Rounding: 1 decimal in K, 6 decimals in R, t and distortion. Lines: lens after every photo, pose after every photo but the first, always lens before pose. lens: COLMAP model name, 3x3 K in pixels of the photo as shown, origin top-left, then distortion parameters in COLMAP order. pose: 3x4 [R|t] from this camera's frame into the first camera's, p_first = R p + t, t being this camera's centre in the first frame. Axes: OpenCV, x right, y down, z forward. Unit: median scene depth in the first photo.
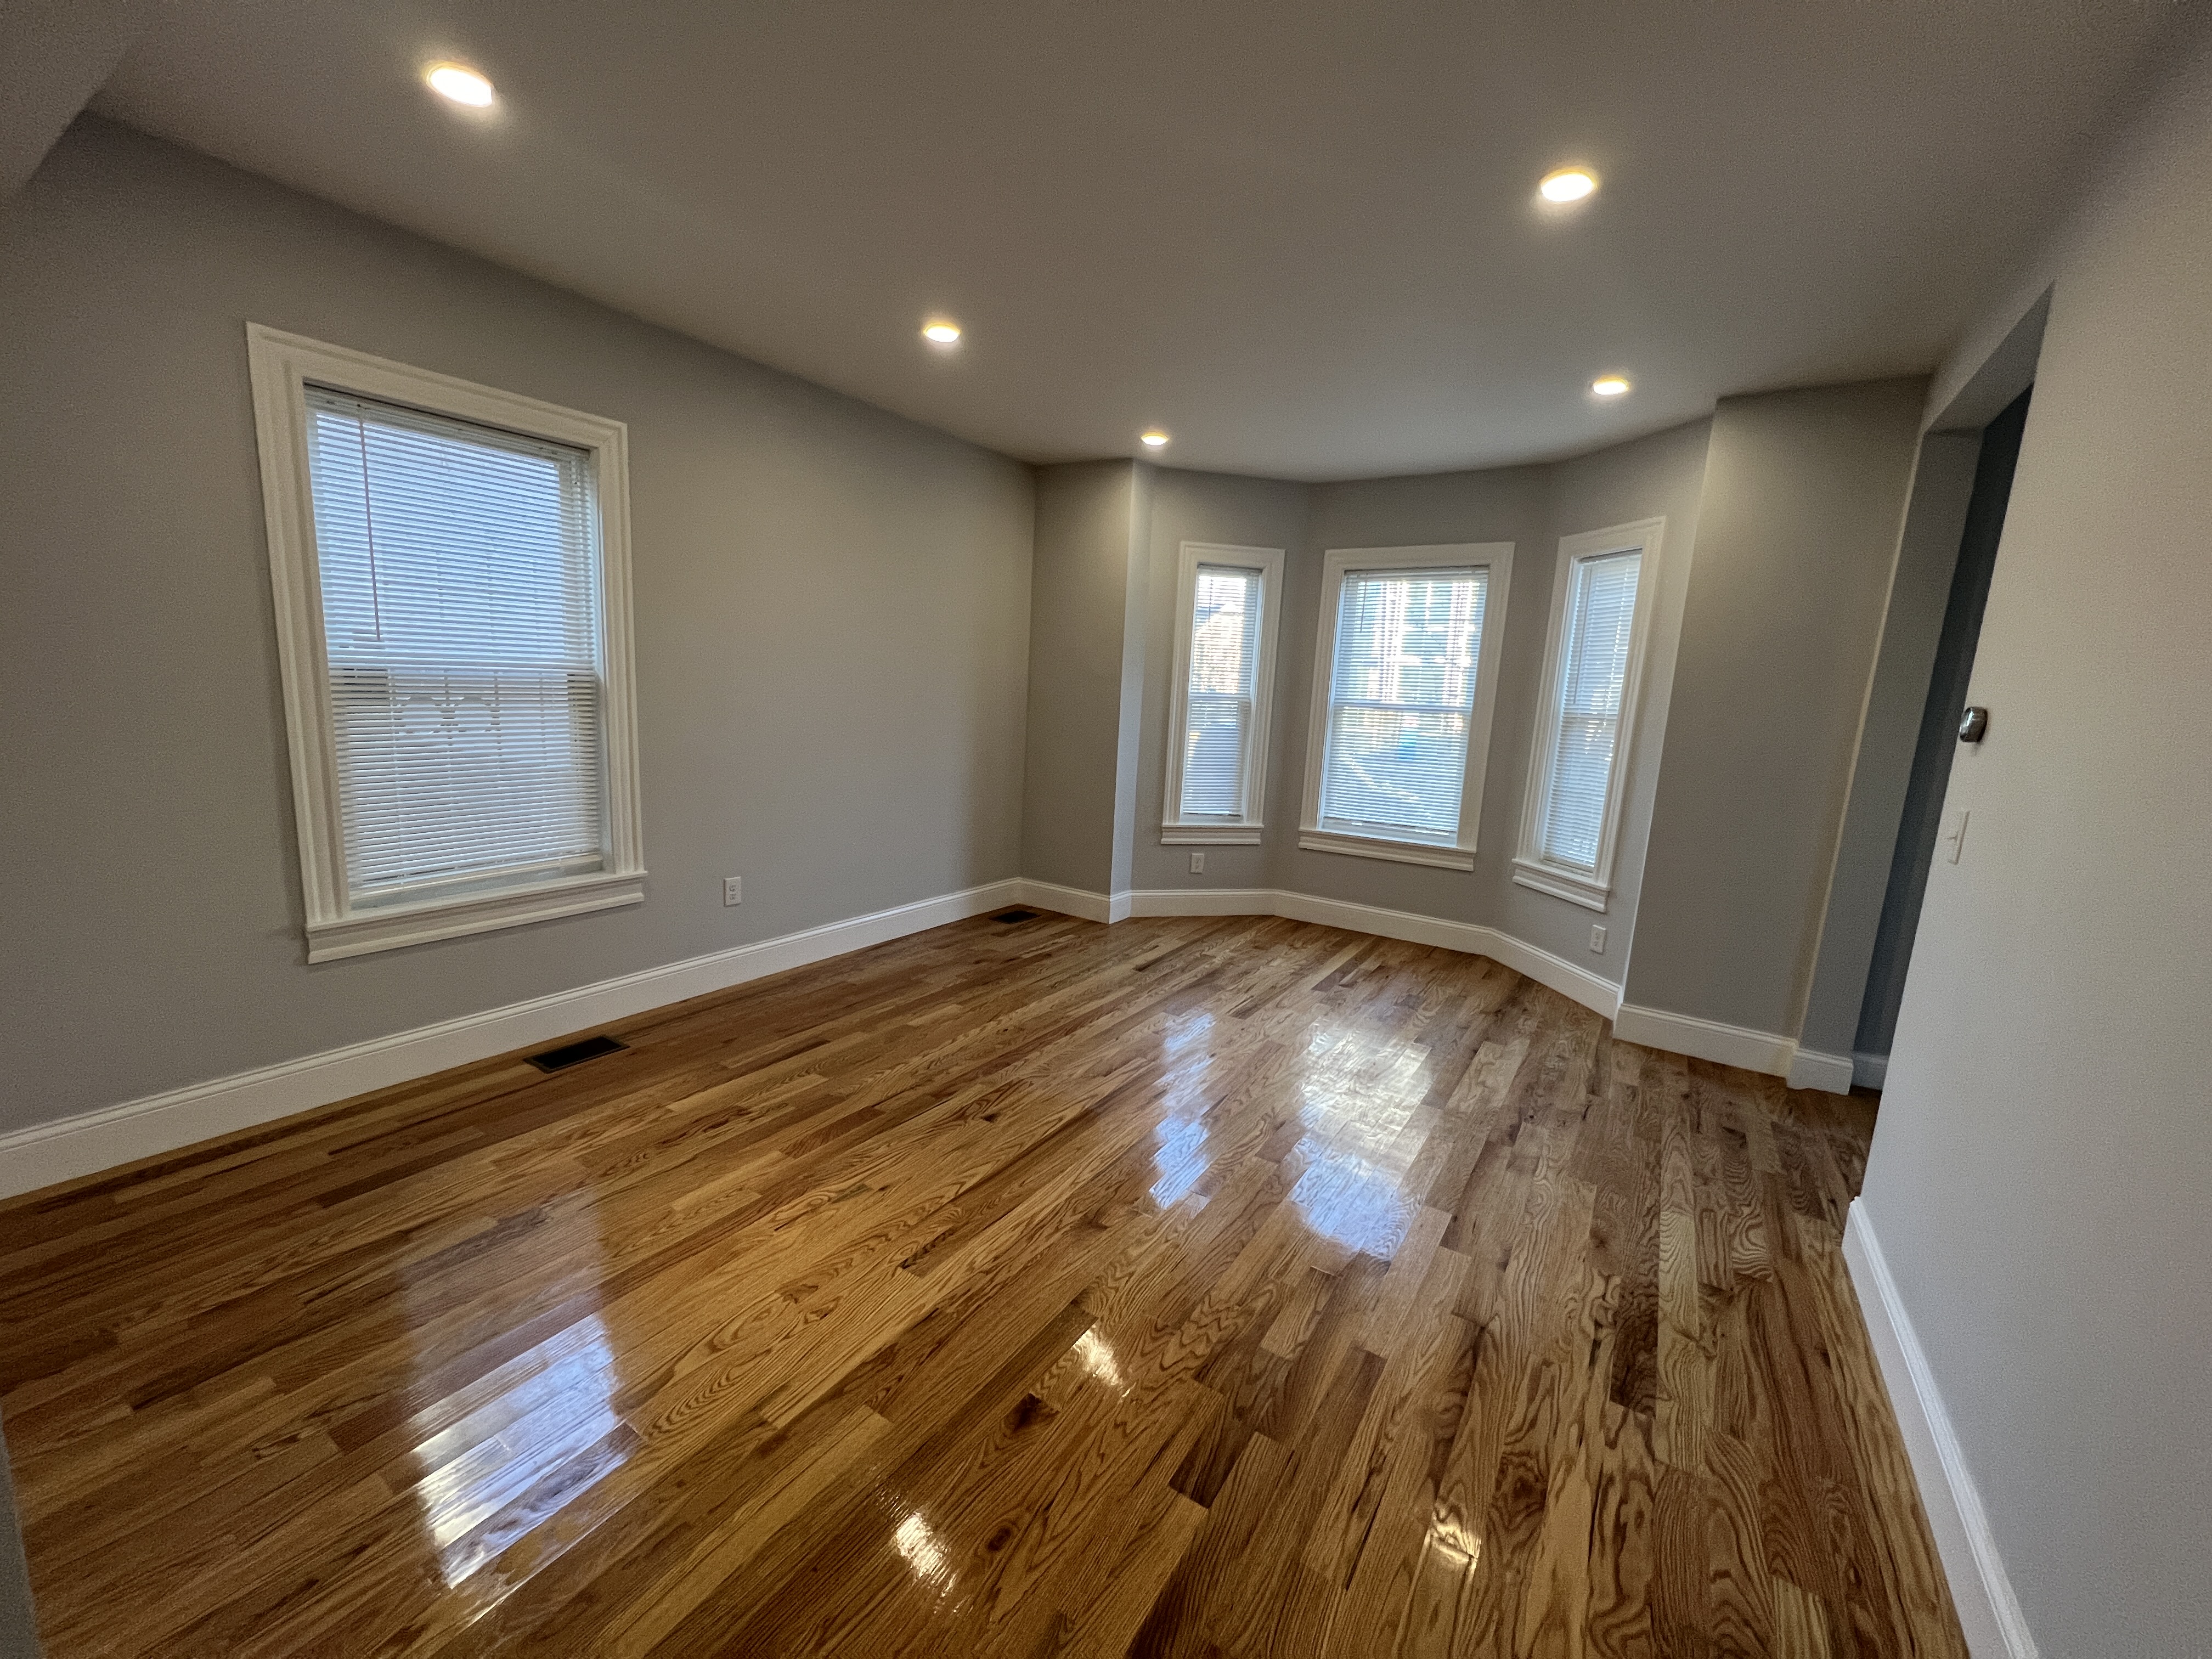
lens RADIAL K [[887.2, 0, 1102.9], [0, 887.2, 825.7], [0, 0, 1]] dist [-0.002162, 0.000819]
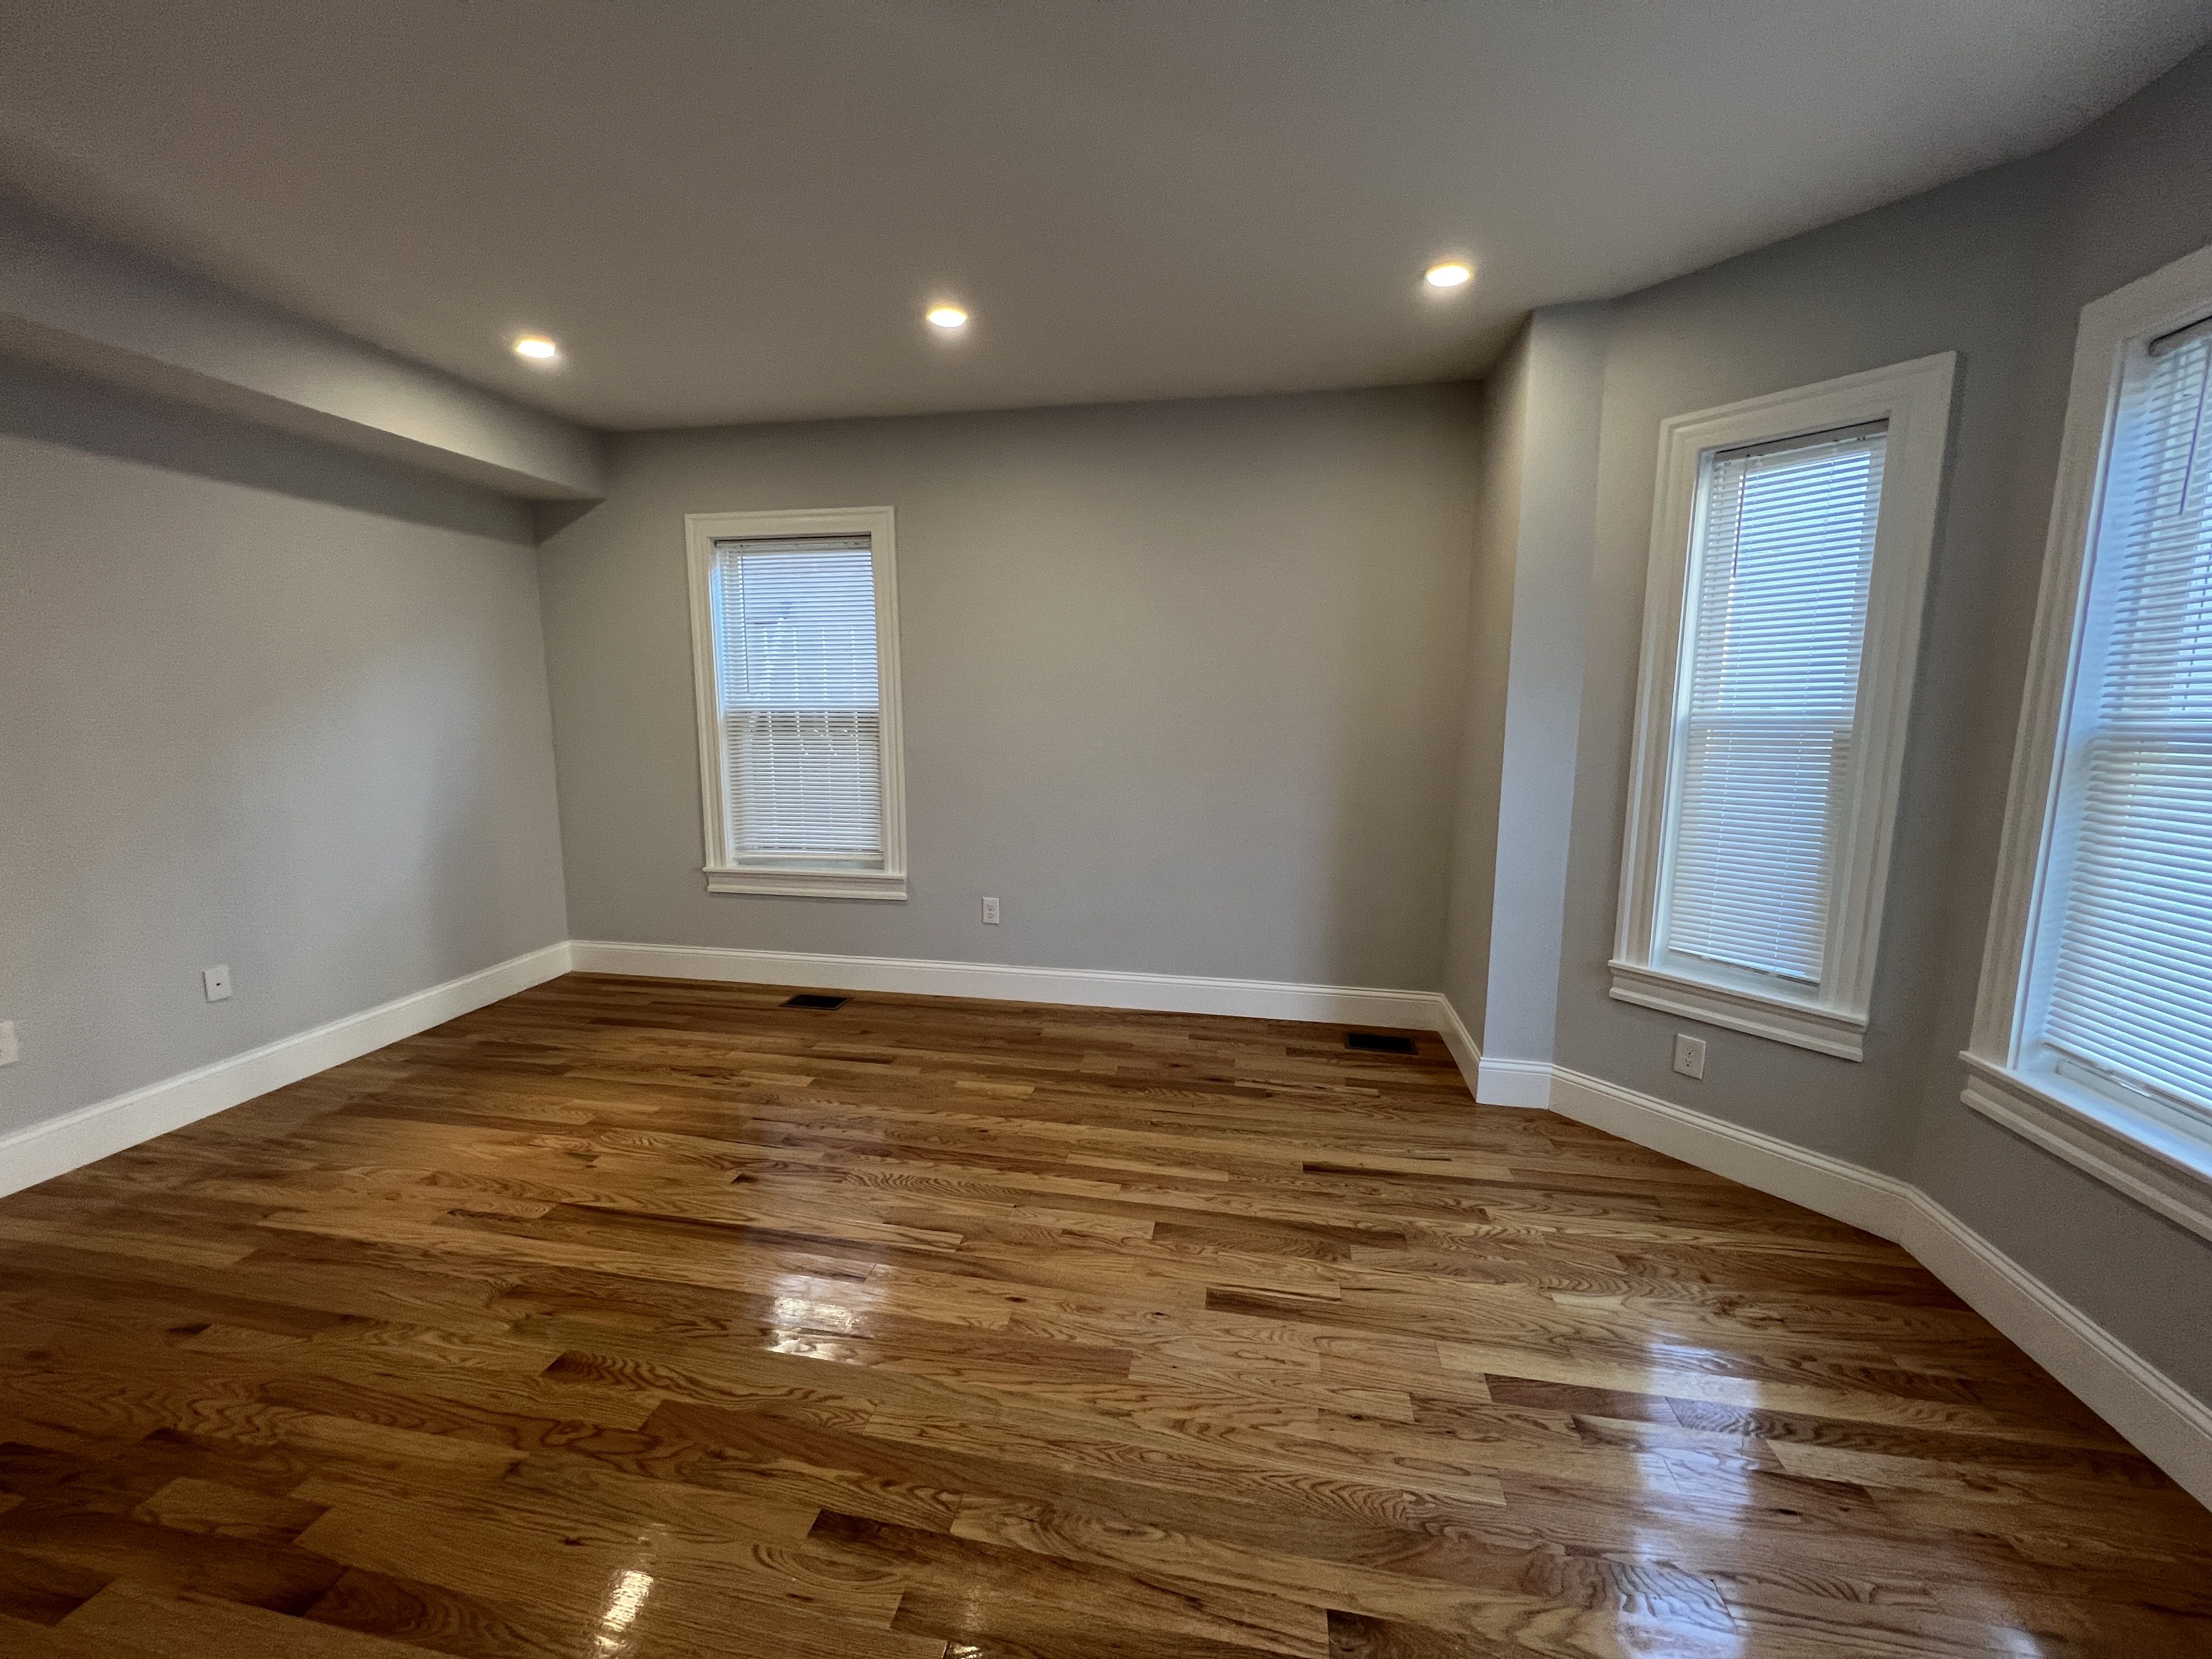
lens RADIAL K [[887.2, 0, 1102.9], [0, 887.2, 825.7], [0, 0, 1]] dist [-0.002162, 0.000819]
pose [[0.375356, 0.082908, -0.923165, 0.652478], [-0.134998, 0.990261, 0.034044, -0.087897], [0.916997, 0.111847, 0.382893, 0.753105]]
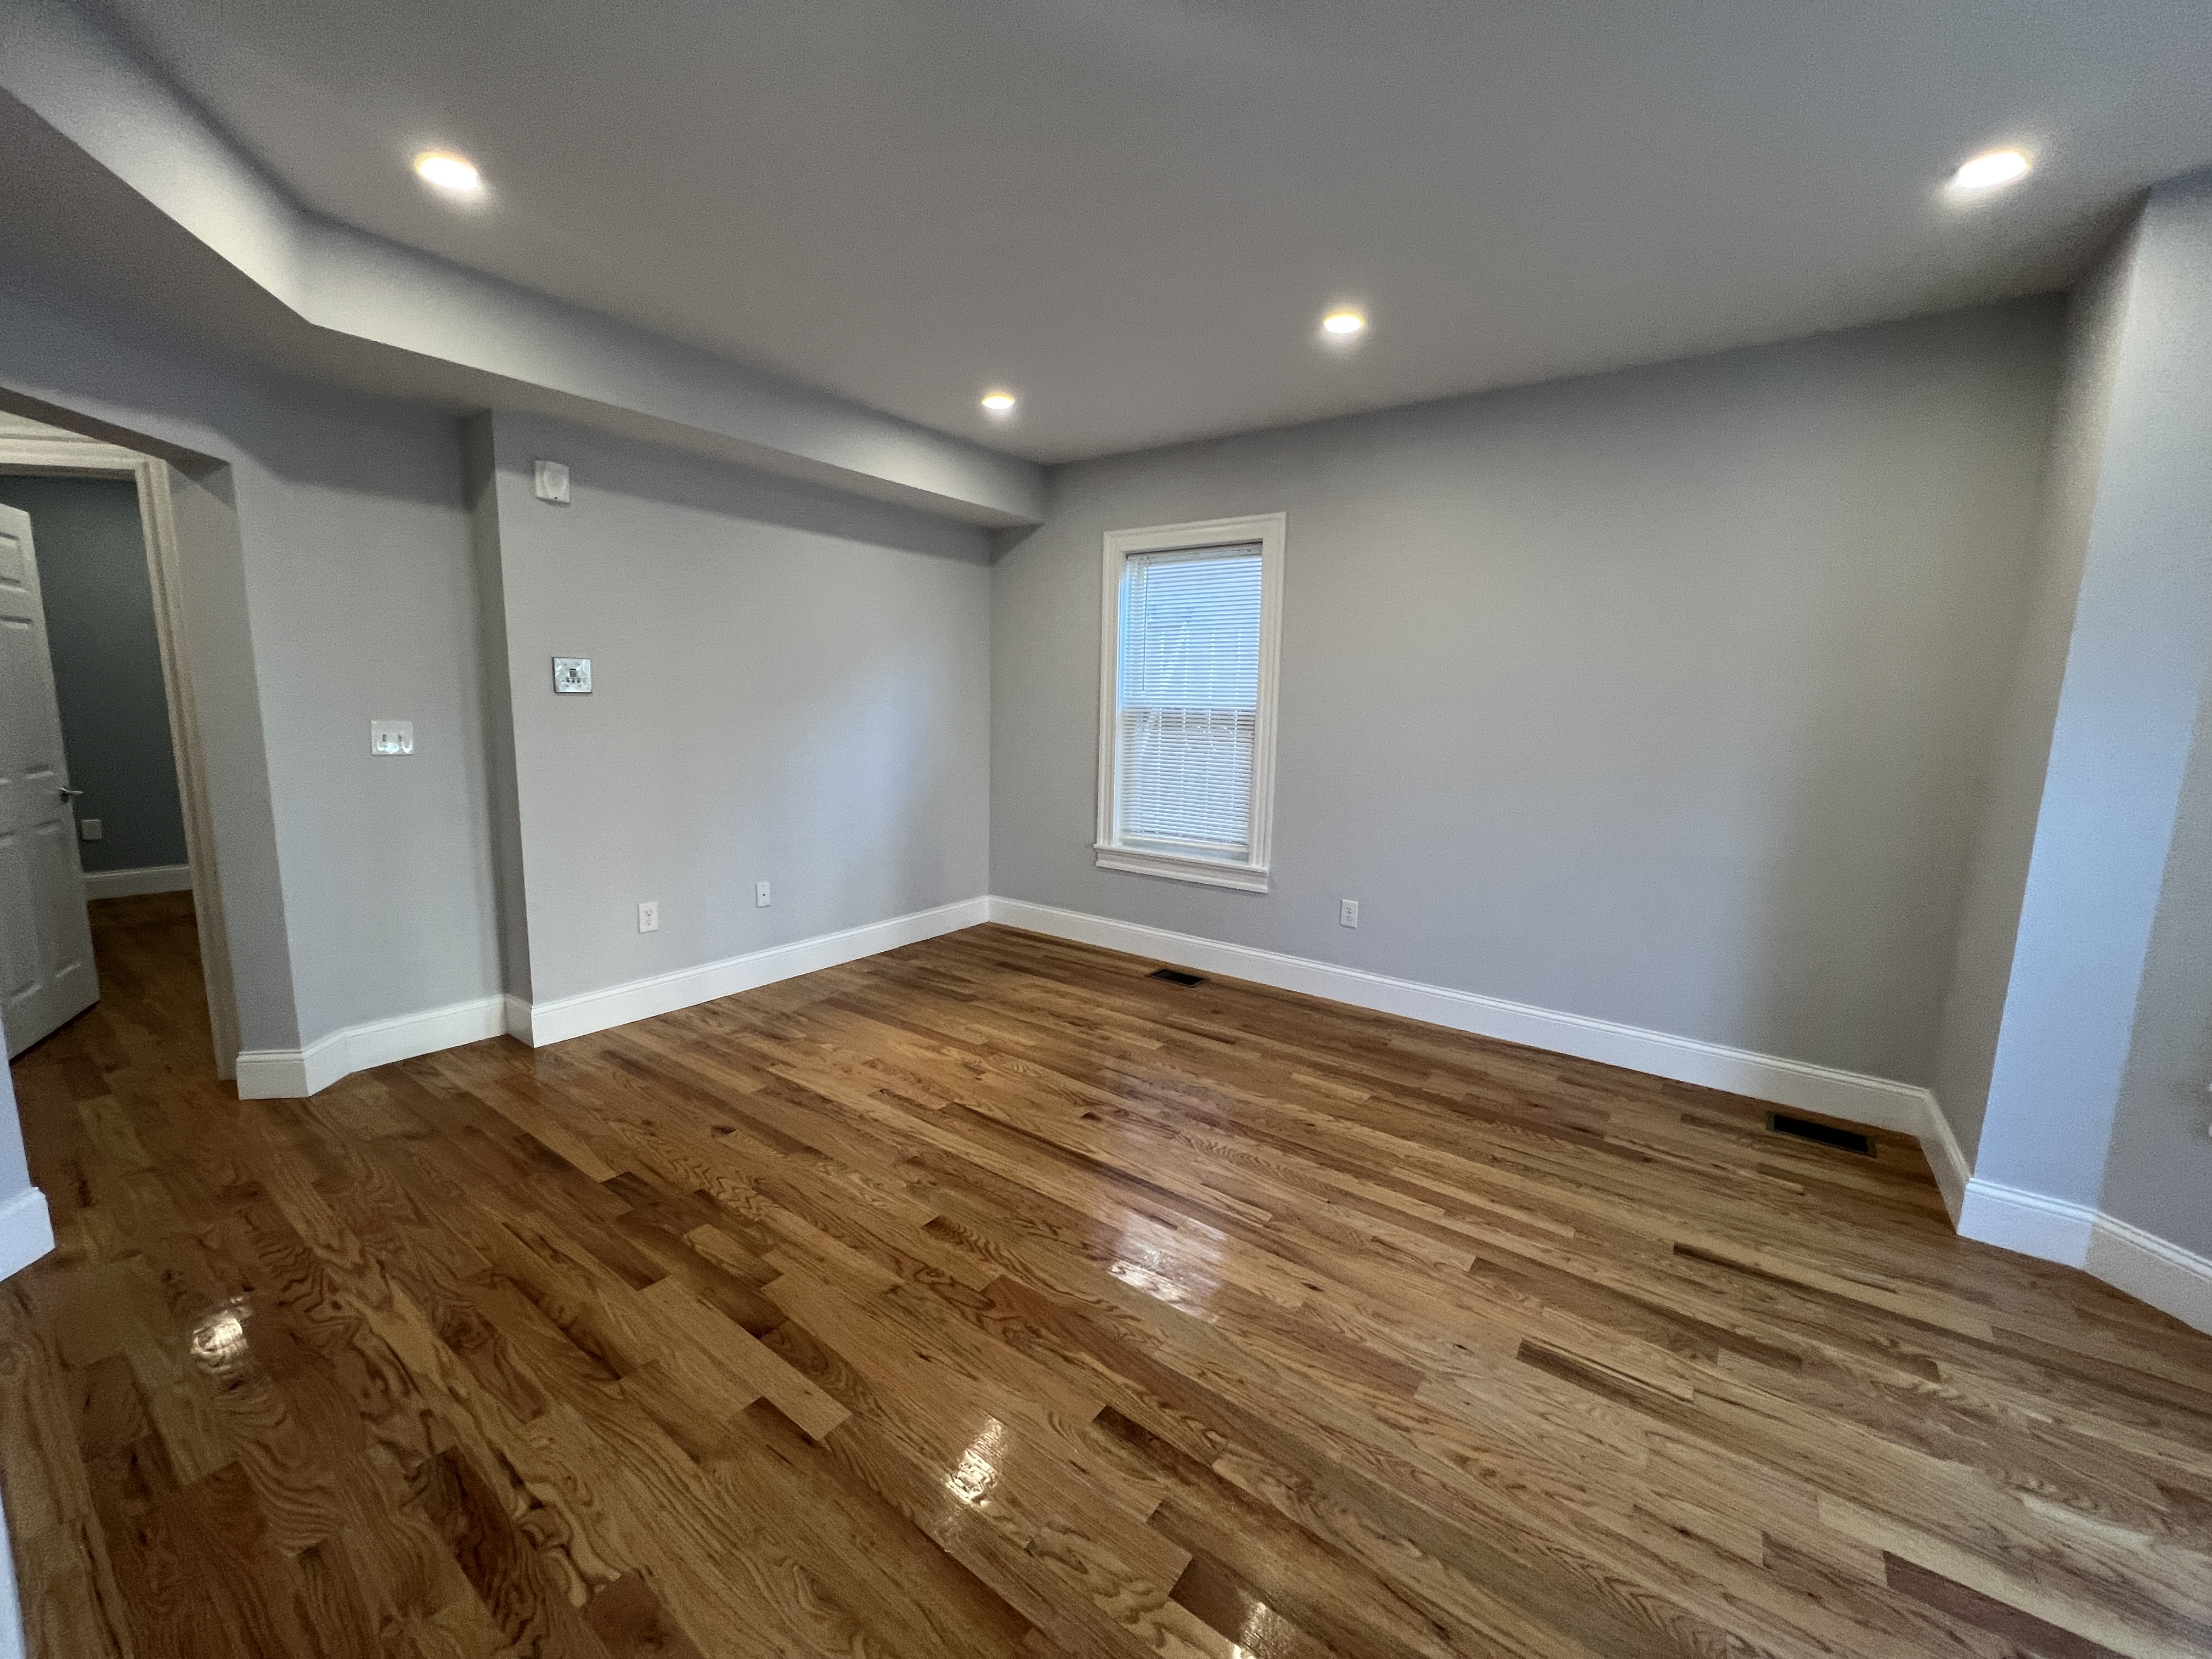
lens RADIAL K [[886.6, 0, 1101.3], [0, 886.6, 824.6], [0, 0, 1]] dist [-0.000971, 0.000519]
pose [[-0.061473, 0.091856, -0.993873, 0.687937], [-0.189038, 0.976662, 0.101958, -0.087694], [0.980044, 0.194147, -0.042674, 0.785438]]
